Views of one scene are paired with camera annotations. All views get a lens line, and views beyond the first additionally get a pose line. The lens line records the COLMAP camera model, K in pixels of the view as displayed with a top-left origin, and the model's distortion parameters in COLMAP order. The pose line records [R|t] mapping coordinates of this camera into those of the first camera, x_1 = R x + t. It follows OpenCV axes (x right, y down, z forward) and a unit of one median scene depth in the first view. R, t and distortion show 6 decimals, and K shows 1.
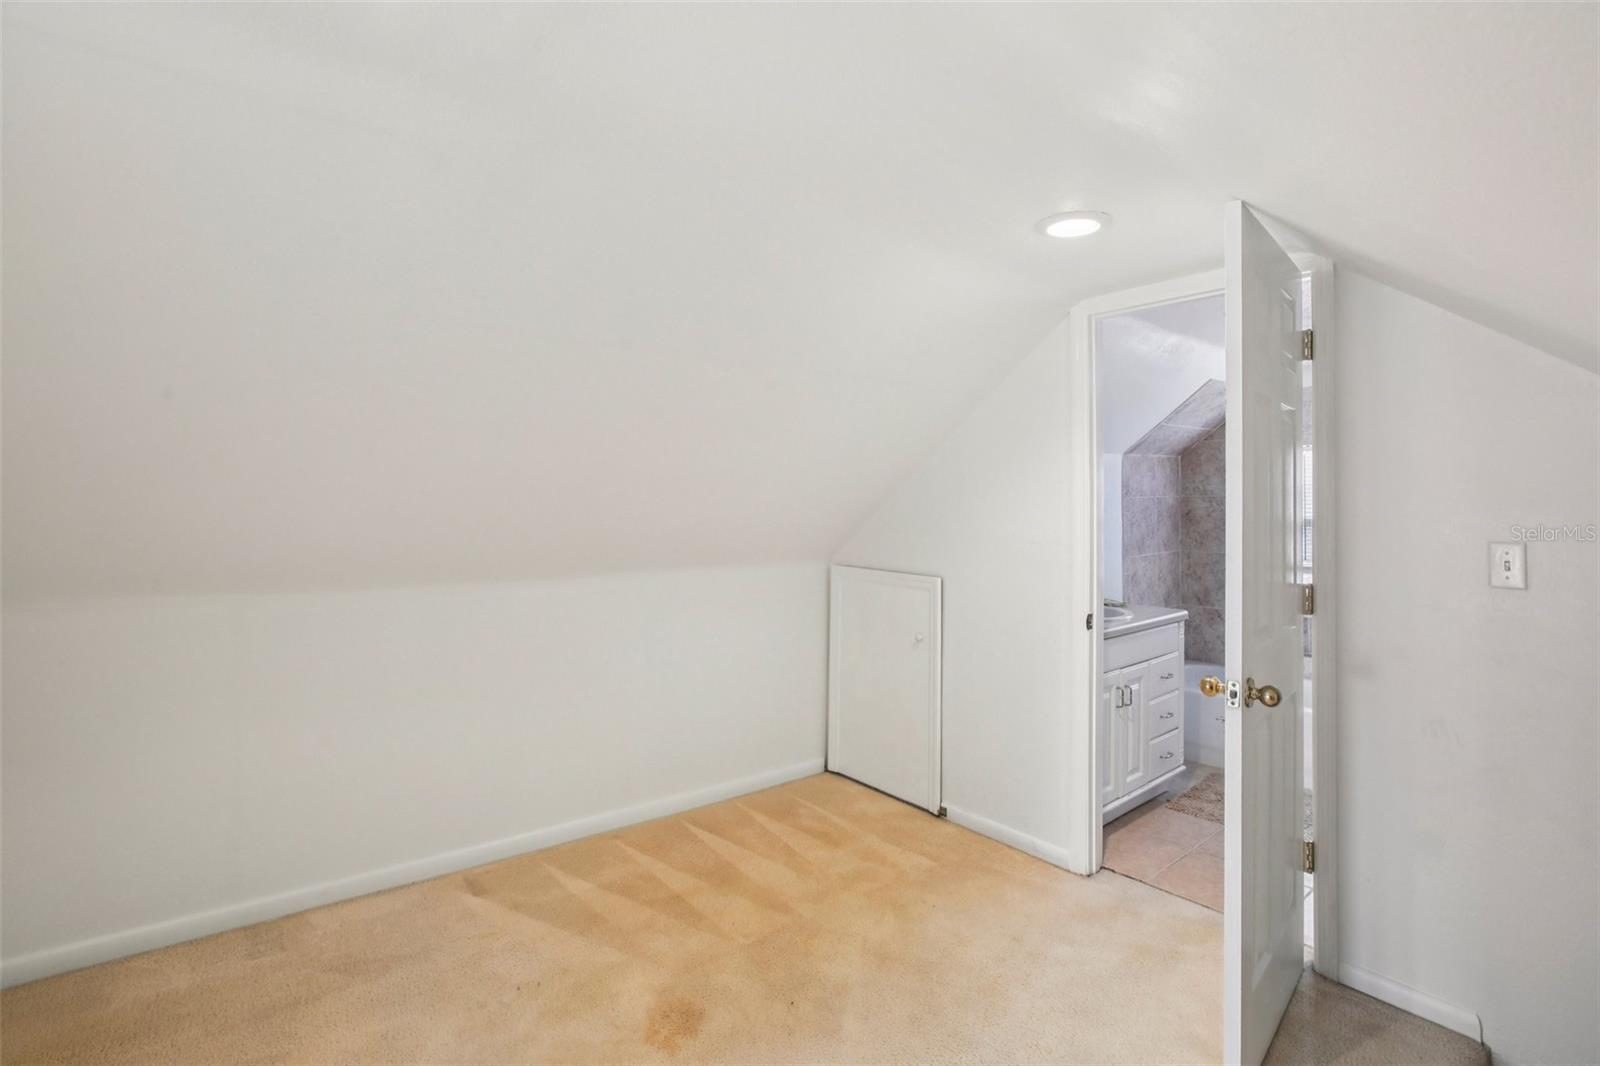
lens RADIAL K [[719.7, 0, 798.4], [0, 719.7, 527.0], [0, 0, 1]] dist [-0.012516, 0.004892]
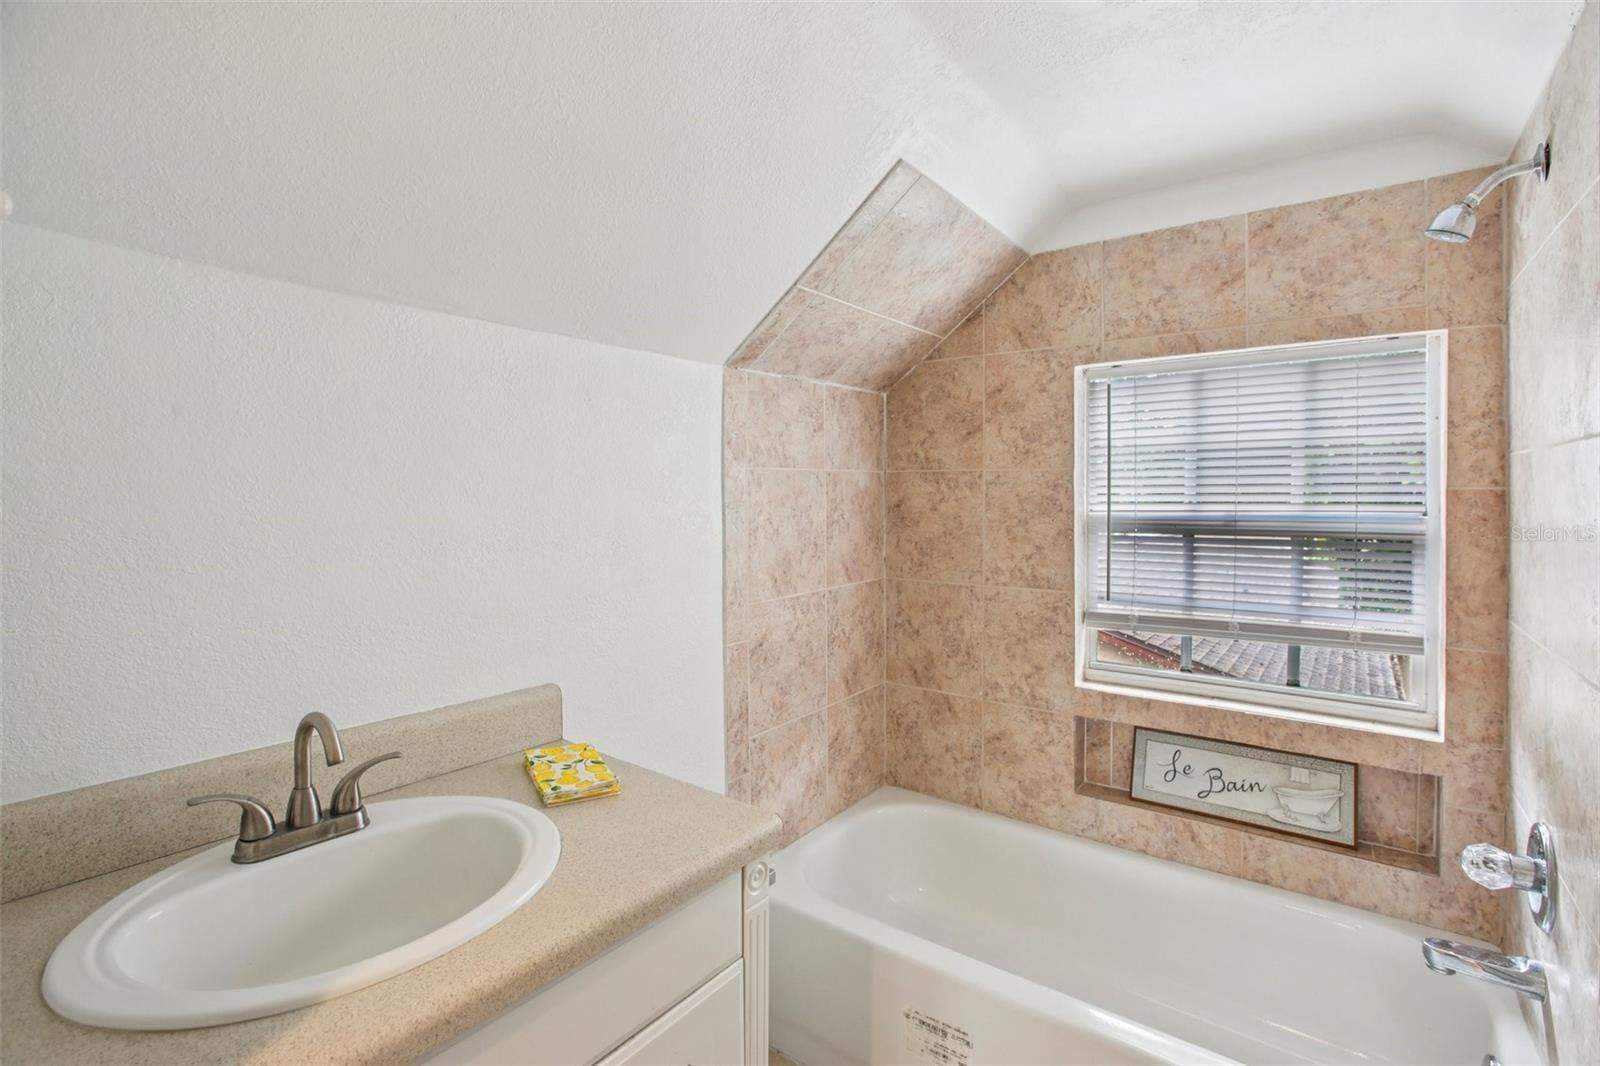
lens RADIAL K [[719.7, 0, 798.4], [0, 719.7, 527.0], [0, 0, 1]] dist [-0.012516, 0.004892]
pose [[0.976455, -0.000658, 0.215720, 0.369714], [-0.004381, 0.999729, 0.022878, -0.014975], [-0.215677, -0.023285, 0.976187, 0.524989]]
